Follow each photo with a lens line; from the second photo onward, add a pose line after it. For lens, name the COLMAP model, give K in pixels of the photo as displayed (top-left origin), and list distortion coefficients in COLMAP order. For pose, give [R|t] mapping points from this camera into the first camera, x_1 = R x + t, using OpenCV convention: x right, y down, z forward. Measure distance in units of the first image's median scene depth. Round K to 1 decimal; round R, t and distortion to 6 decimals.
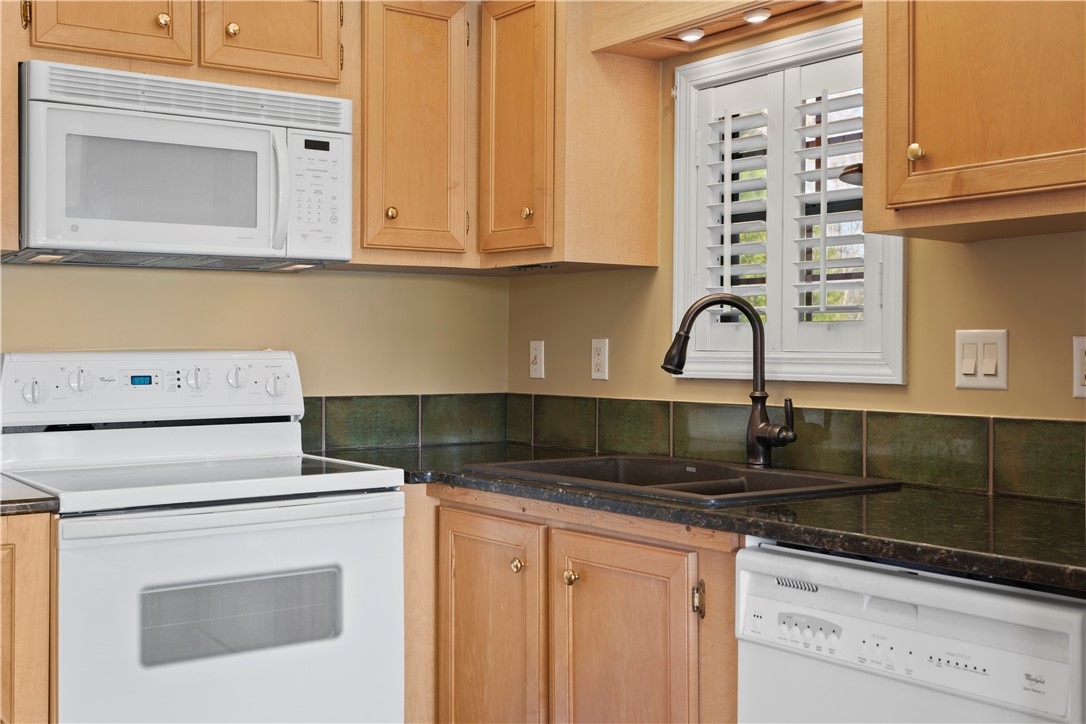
lens RADIAL K [[1207.4, 0, 542.8], [0, 1207.4, 336.3], [0, 0, 1]] dist [-0.006212, 0.000000]
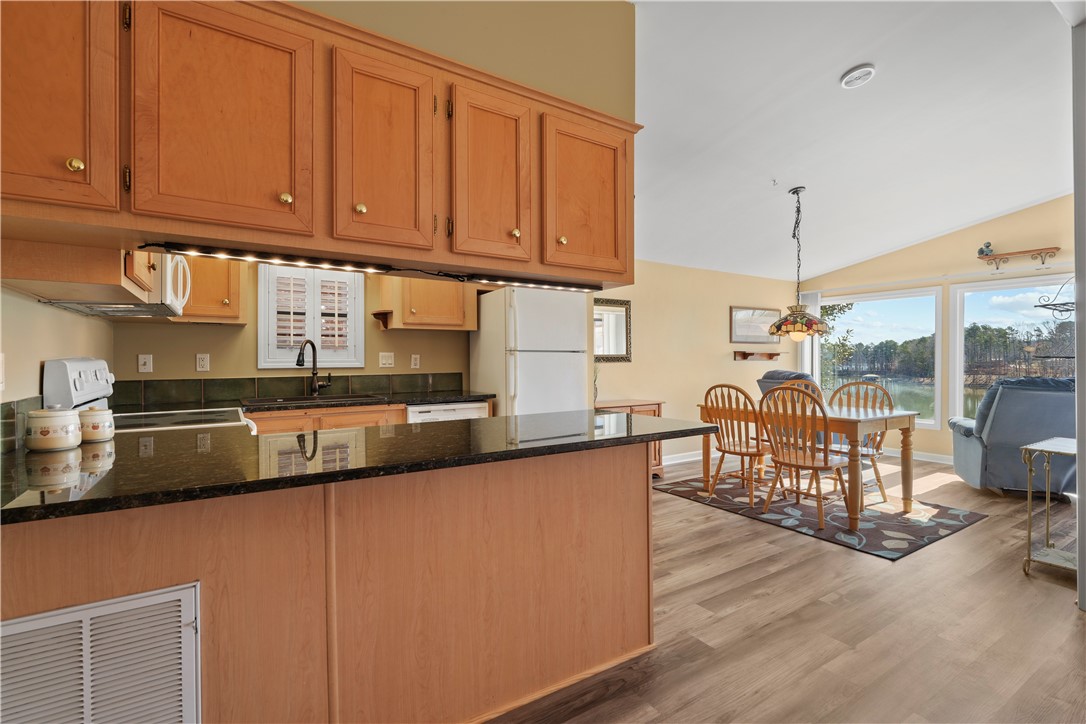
lens RADIAL K [[509.3, 0, 545.4], [0, 509.3, 360.4], [0, 0, 1]] dist [-0.000914, 0.000476]
pose [[0.043488, -0.005781, 0.999037, -1.110697], [-0.006279, 0.999962, 0.006060, 0.005448], [-0.999034, -0.006536, 0.043450, 0.348962]]
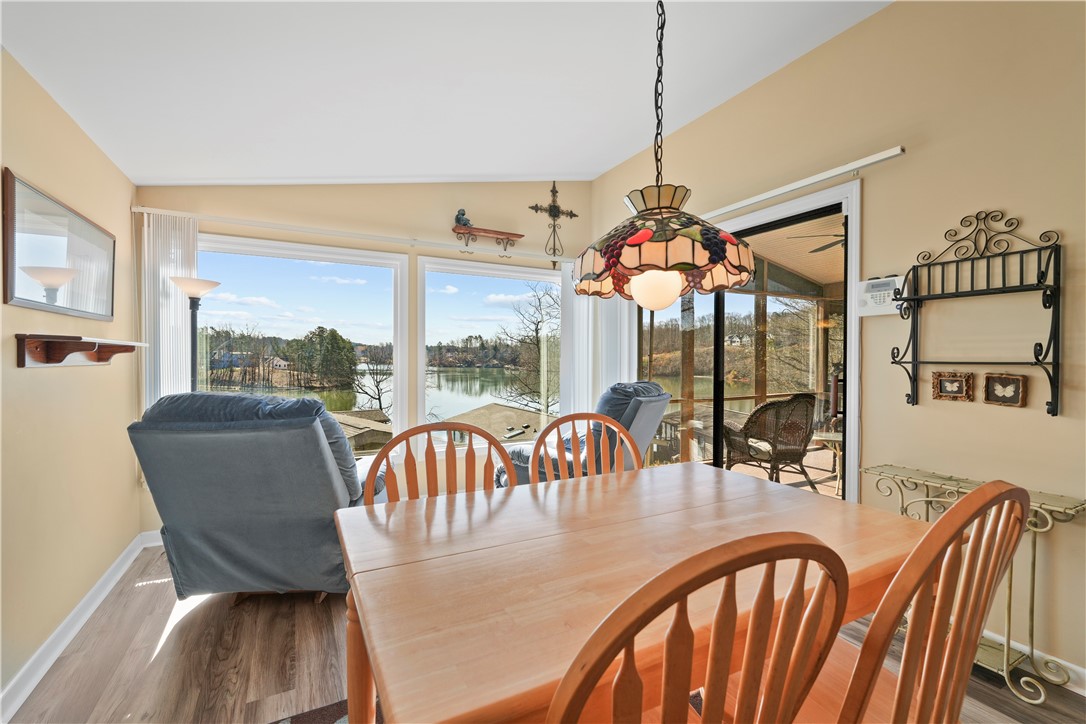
lens RADIAL K [[472.9, 0, 543.2], [0, 472.9, 361.4], [0, 0, 1]] dist [-0.005152, -0.000352]
pose [[-0.991018, -0.007468, 0.133521, 0.472969], [-0.007224, 0.999971, 0.002318, 0.000368], [-0.133534, 0.001332, -0.991043, 0.103148]]
